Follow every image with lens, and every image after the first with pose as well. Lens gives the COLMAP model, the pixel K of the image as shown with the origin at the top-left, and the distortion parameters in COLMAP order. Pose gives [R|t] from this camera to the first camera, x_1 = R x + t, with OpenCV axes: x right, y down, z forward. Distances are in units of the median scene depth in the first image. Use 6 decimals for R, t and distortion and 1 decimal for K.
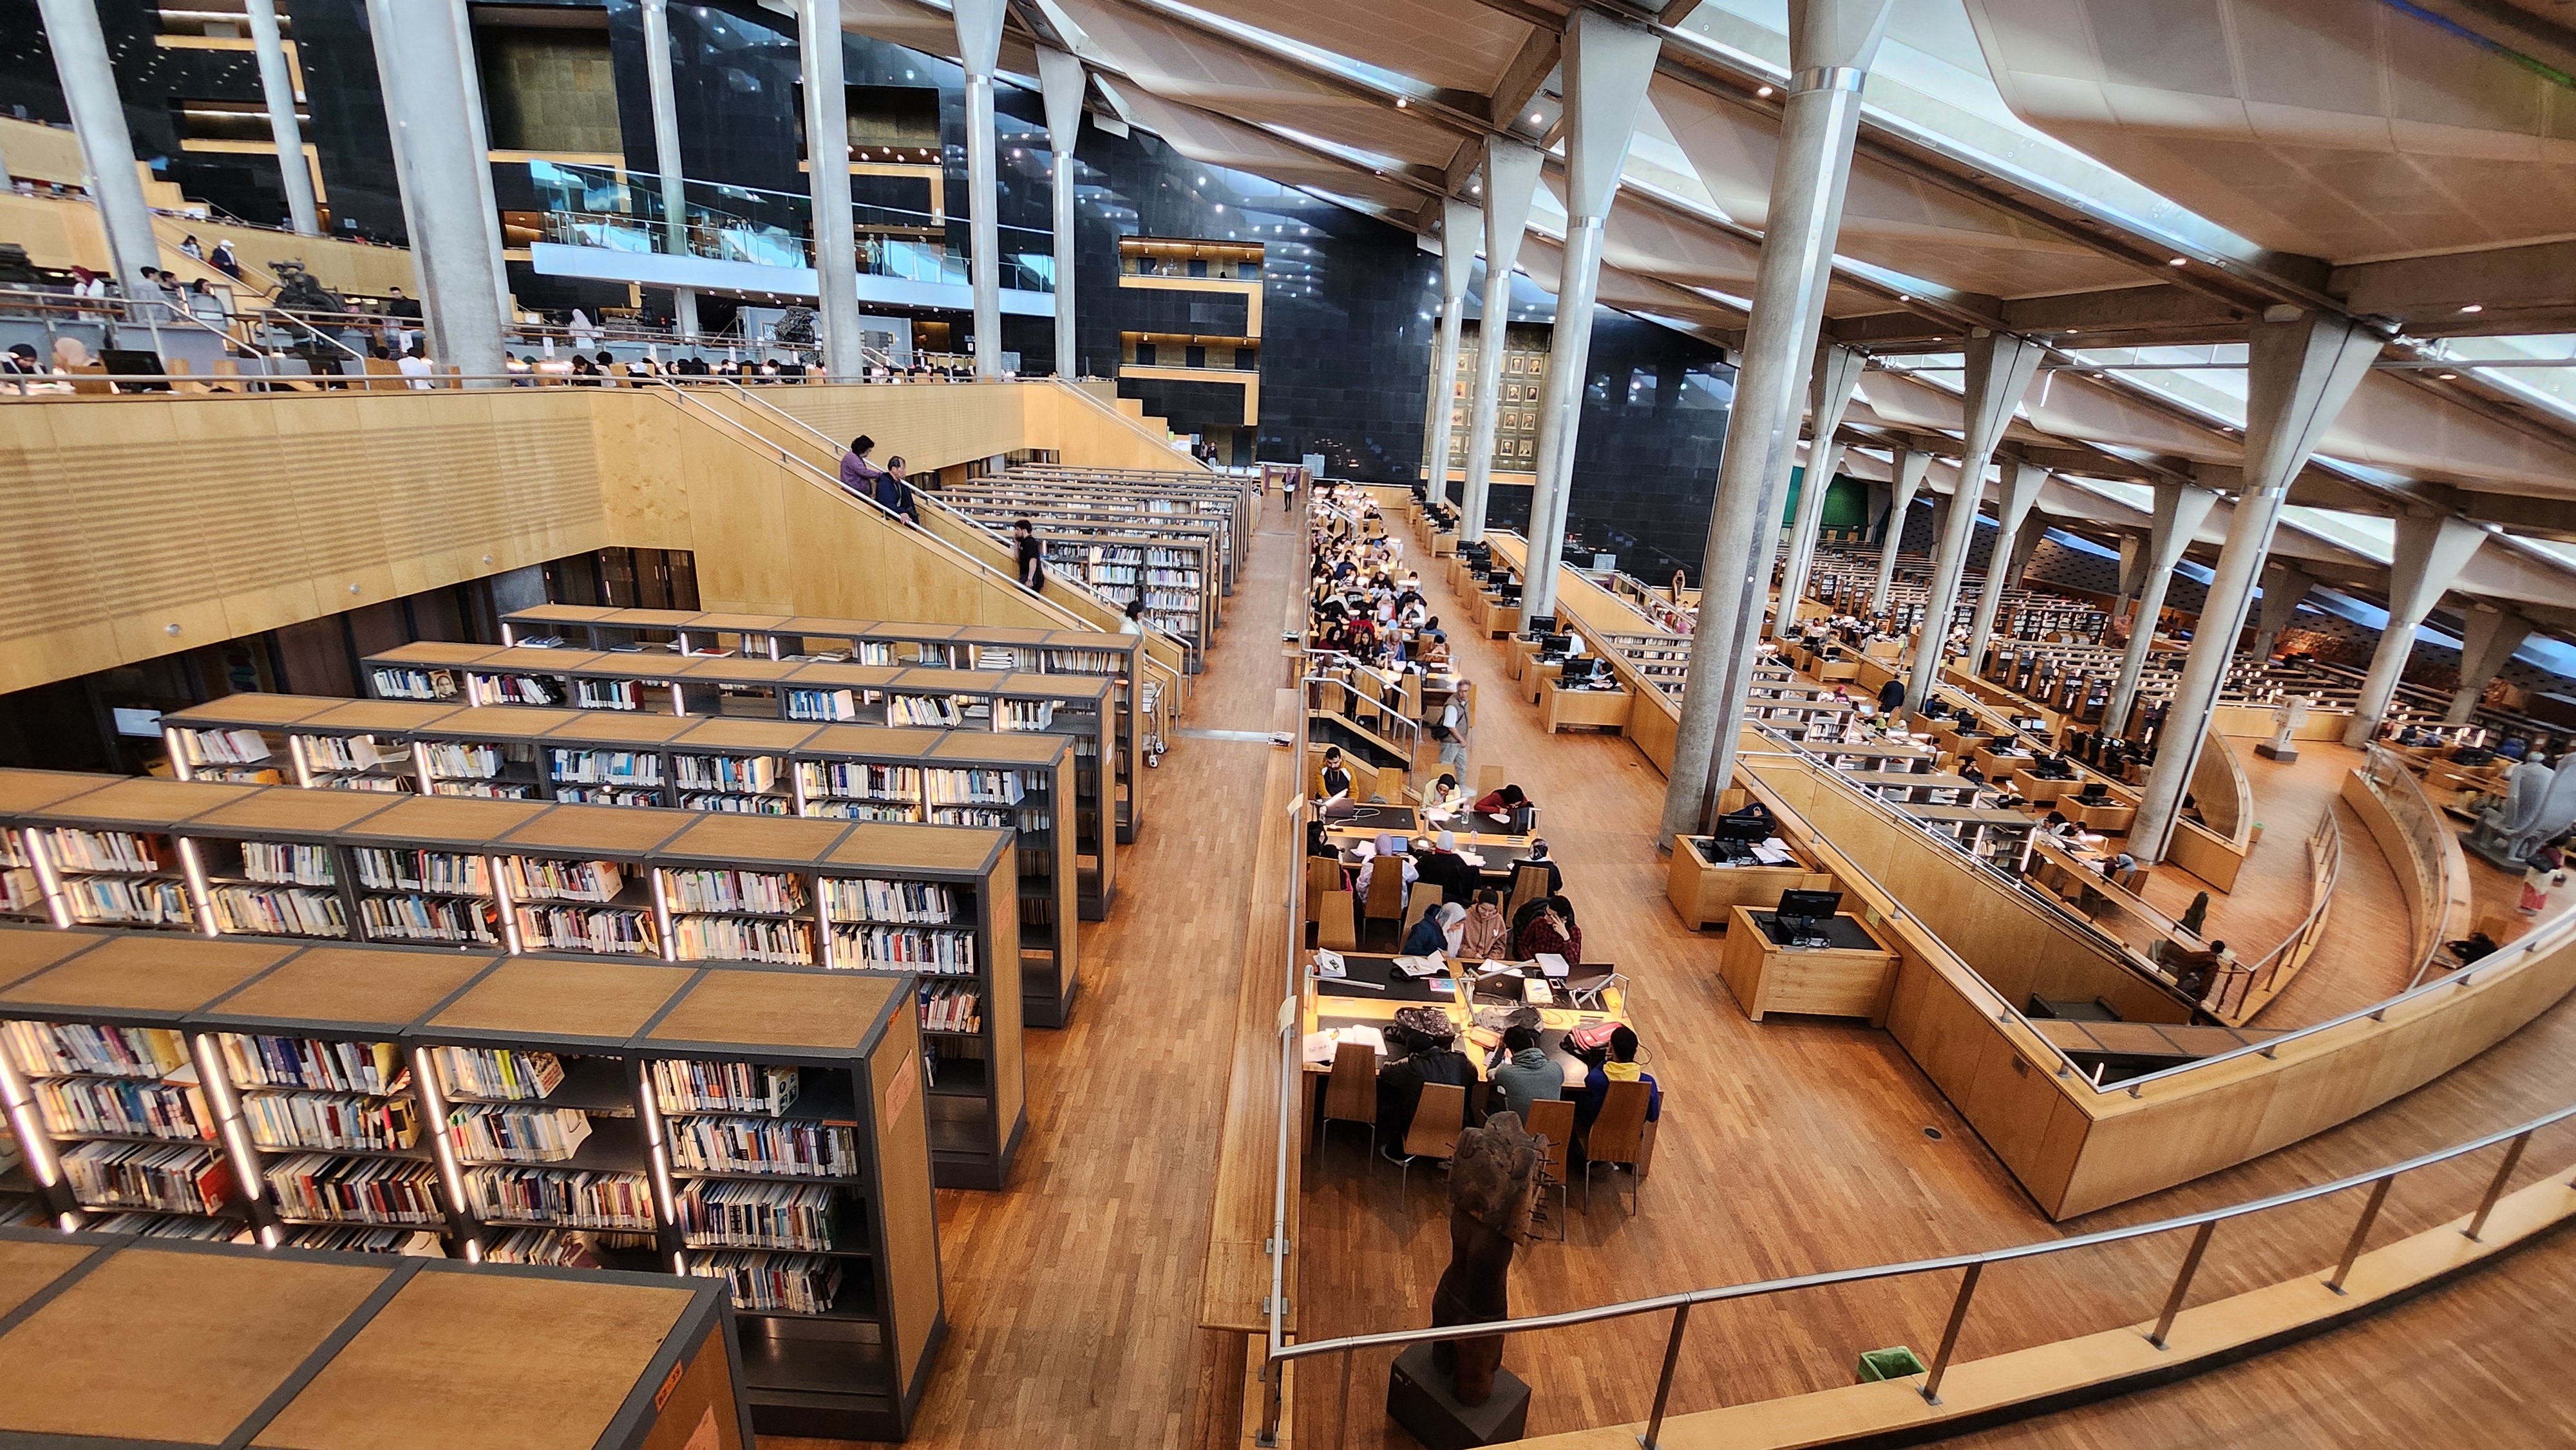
lens RADIAL K [[1016.6, 0, 1290.7], [0, 1016.6, 716.5], [0, 0, 1]] dist [-0.017627, -0.000032]
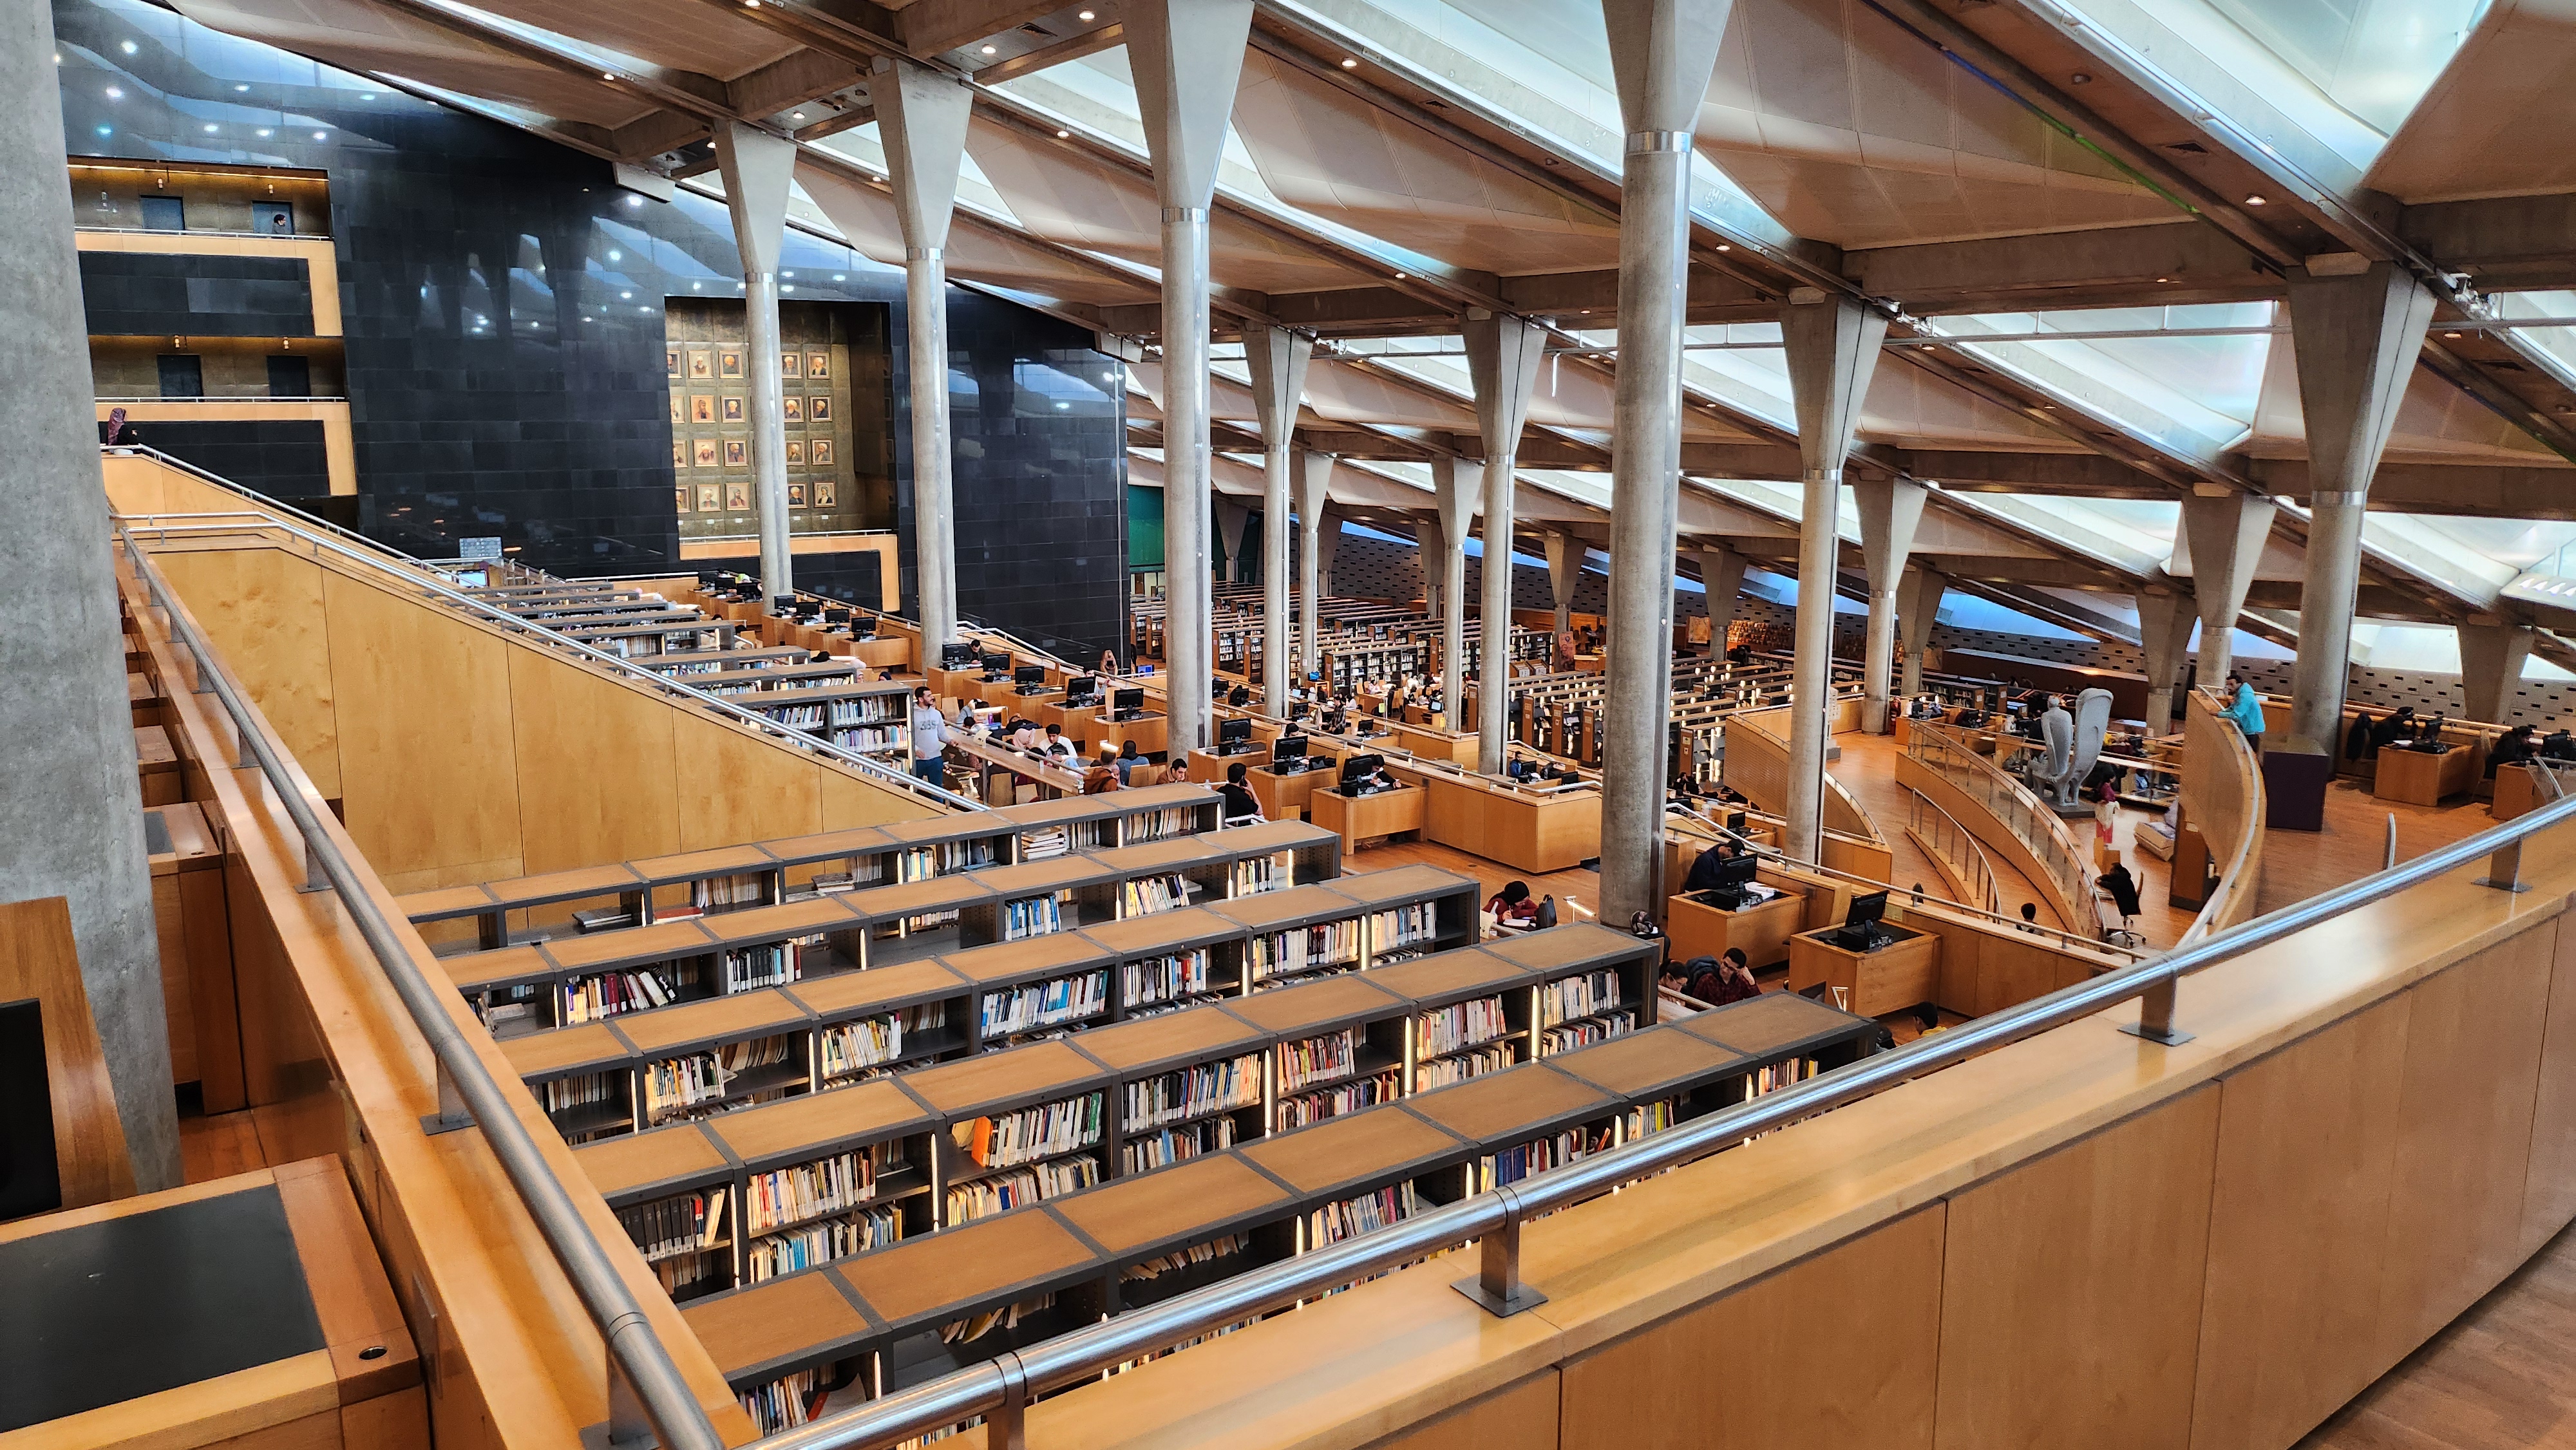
lens RADIAL K [[1794.0, 0, 1292.9], [0, 1794.0, 737.4], [0, 0, 1]] dist [0.049015, -0.001751]
pose [[0.812631, -0.160687, 0.560188, -0.468935], [0.222586, 0.973941, -0.043522, -0.018393], [-0.538597, 0.160057, 0.827221, -0.122033]]
